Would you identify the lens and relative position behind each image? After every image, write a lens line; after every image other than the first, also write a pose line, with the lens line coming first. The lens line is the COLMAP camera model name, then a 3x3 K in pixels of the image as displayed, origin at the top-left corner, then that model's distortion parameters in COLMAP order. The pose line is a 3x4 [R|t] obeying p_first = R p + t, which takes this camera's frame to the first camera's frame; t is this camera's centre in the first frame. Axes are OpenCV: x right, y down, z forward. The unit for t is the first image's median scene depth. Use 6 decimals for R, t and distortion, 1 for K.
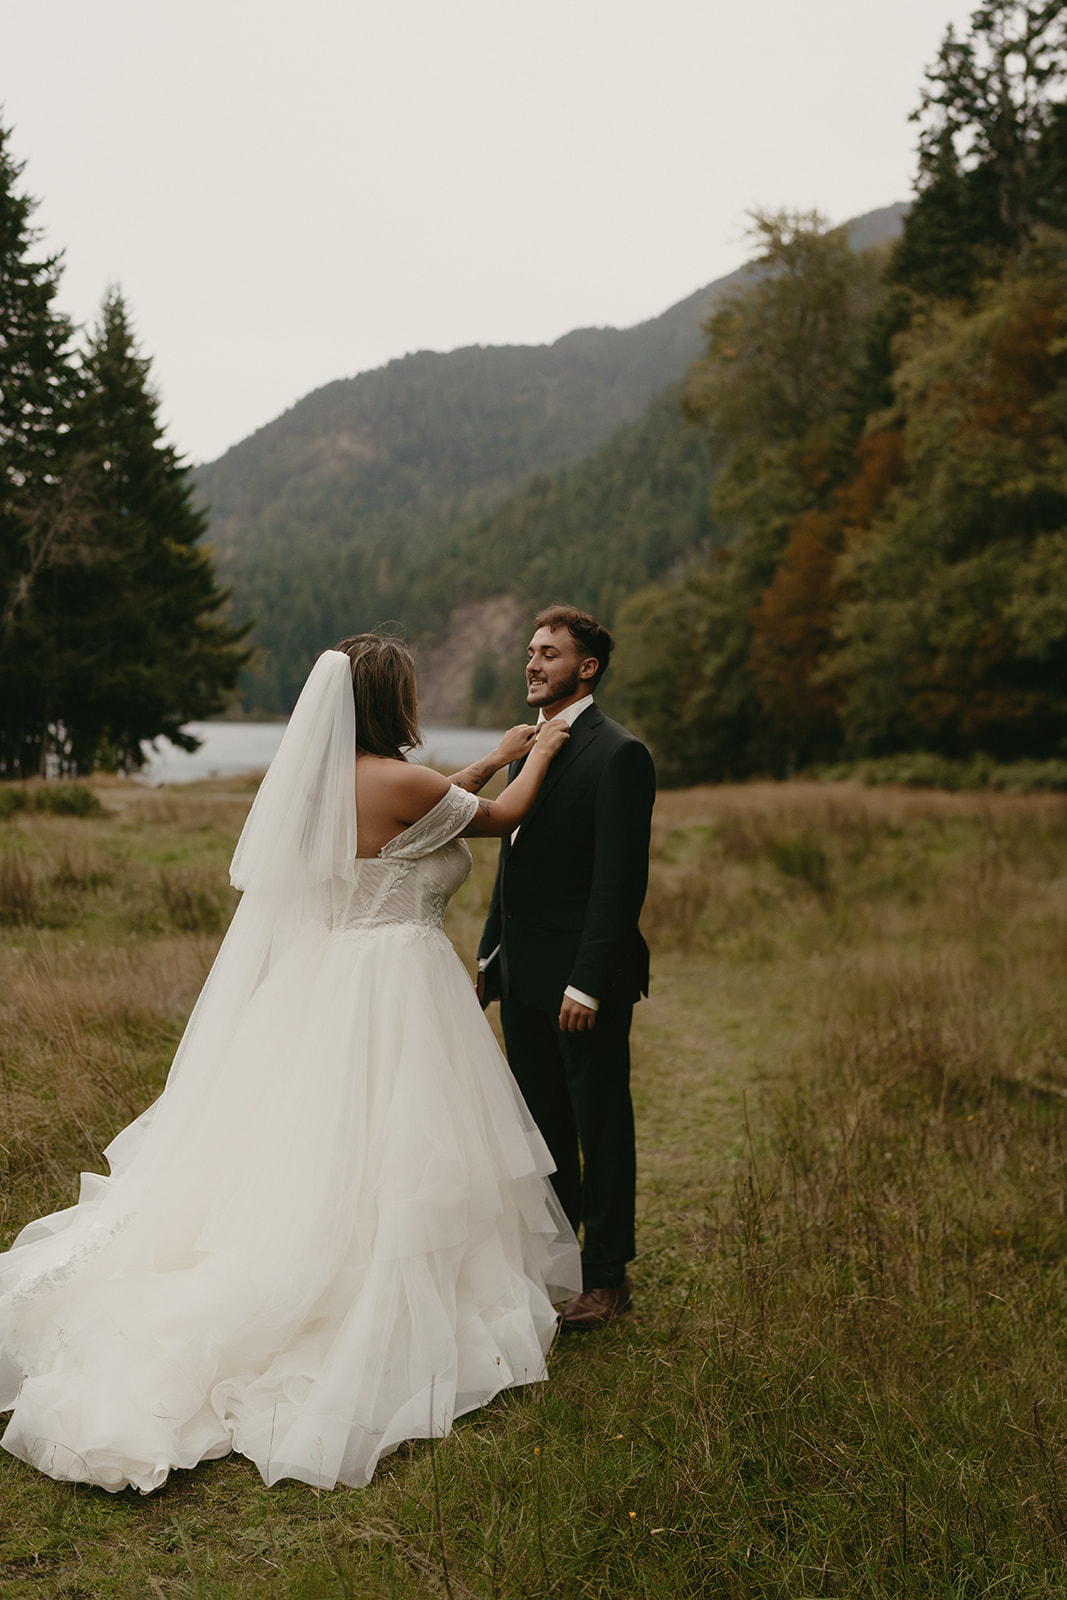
lens RADIAL K [[1531.5, 0, 531.6], [0, 1531.5, 824.2], [0, 0, 1]] dist [-0.001004, 0.001639]
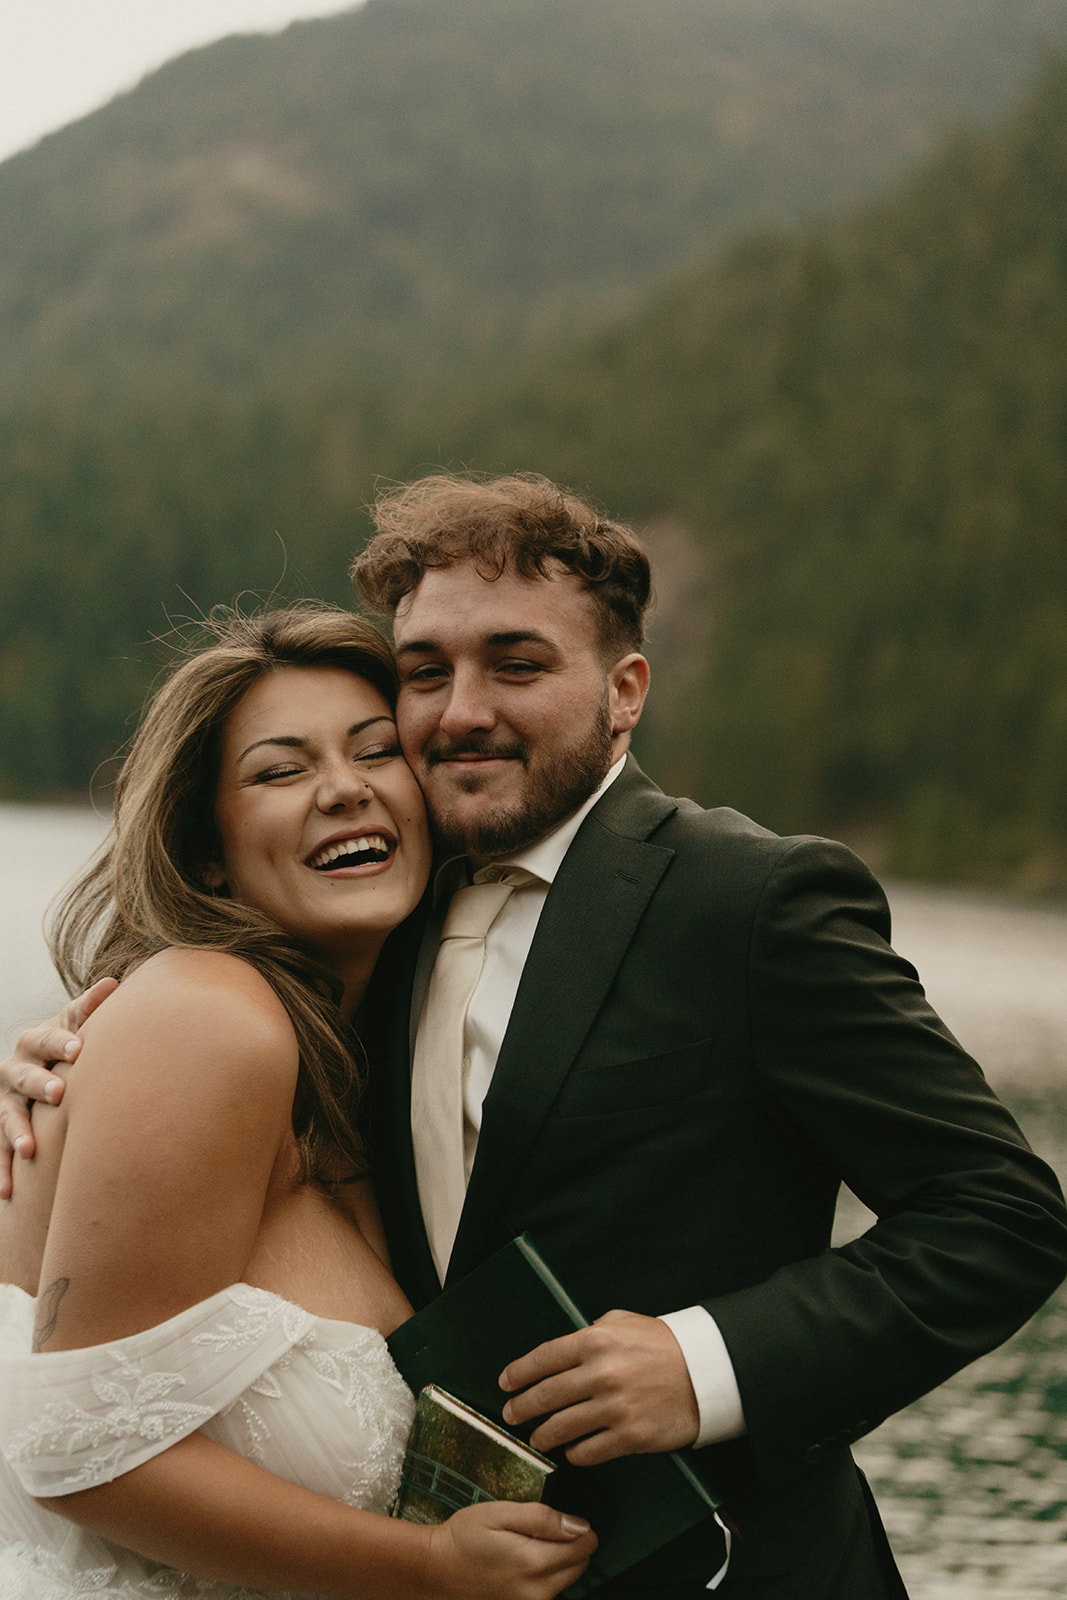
lens RADIAL K [[3200.3, 0, 533.5], [0, 3200.3, 800.0], [0, 0, 1]] dist [-0.016253, -2.687041]
pose [[0.998412, 0.056084, -0.005327, -0.037886], [-0.056336, 0.994124, -0.092430, -0.004036], [0.000112, 0.092583, 0.995705, 0.193660]]
